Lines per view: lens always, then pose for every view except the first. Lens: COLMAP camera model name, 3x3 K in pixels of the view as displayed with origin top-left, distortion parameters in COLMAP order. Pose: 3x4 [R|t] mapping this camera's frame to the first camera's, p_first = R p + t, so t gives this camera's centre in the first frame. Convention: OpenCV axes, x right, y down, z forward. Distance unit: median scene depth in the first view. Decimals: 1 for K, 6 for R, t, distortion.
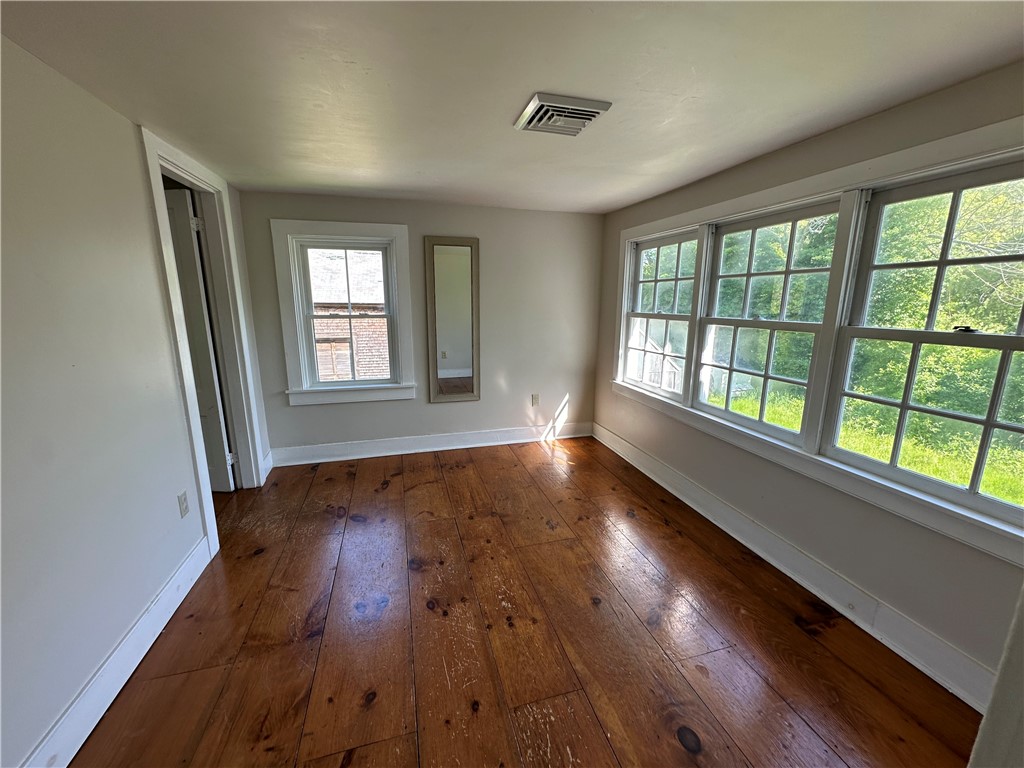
lens RADIAL K [[408.6, 0, 512.6], [0, 408.6, 384.4], [0, 0, 1]] dist [-0.001810, 0.000224]
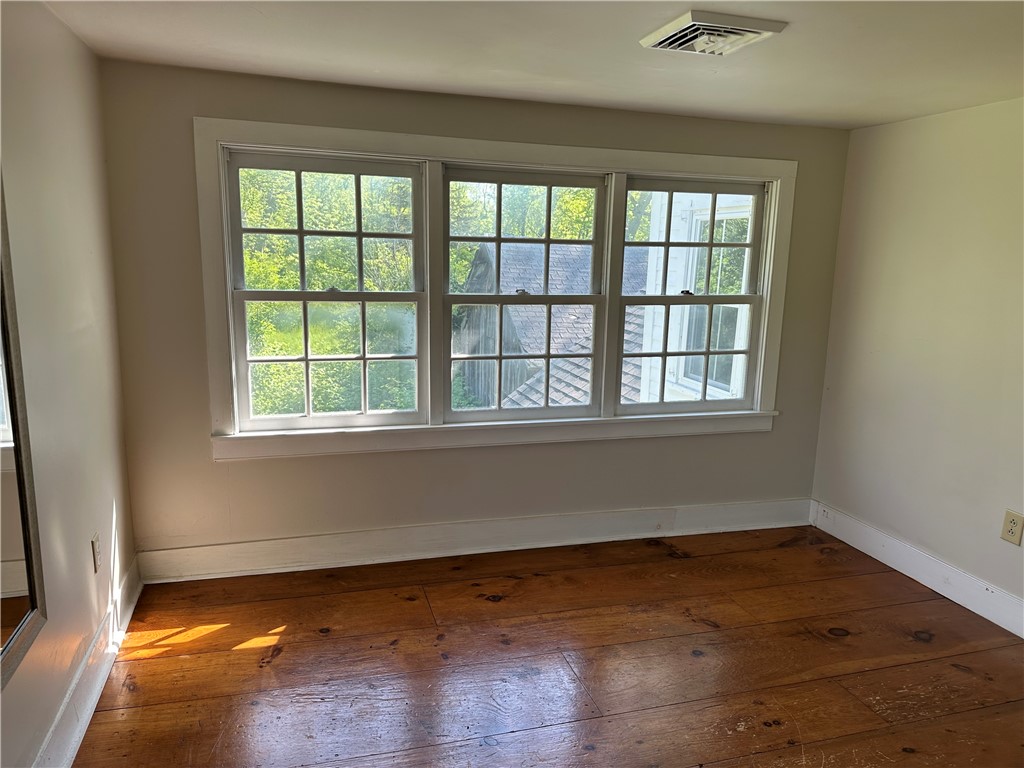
lens RADIAL K [[724.4, 0, 517.3], [0, 724.4, 380.3], [0, 0, 1]] dist [0.118095, -0.150576]
pose [[-0.014565, -0.199424, 0.979805, -1.027944], [0.175030, 0.964271, 0.198864, -0.321174], [-0.984455, 0.174391, 0.020860, 1.130111]]
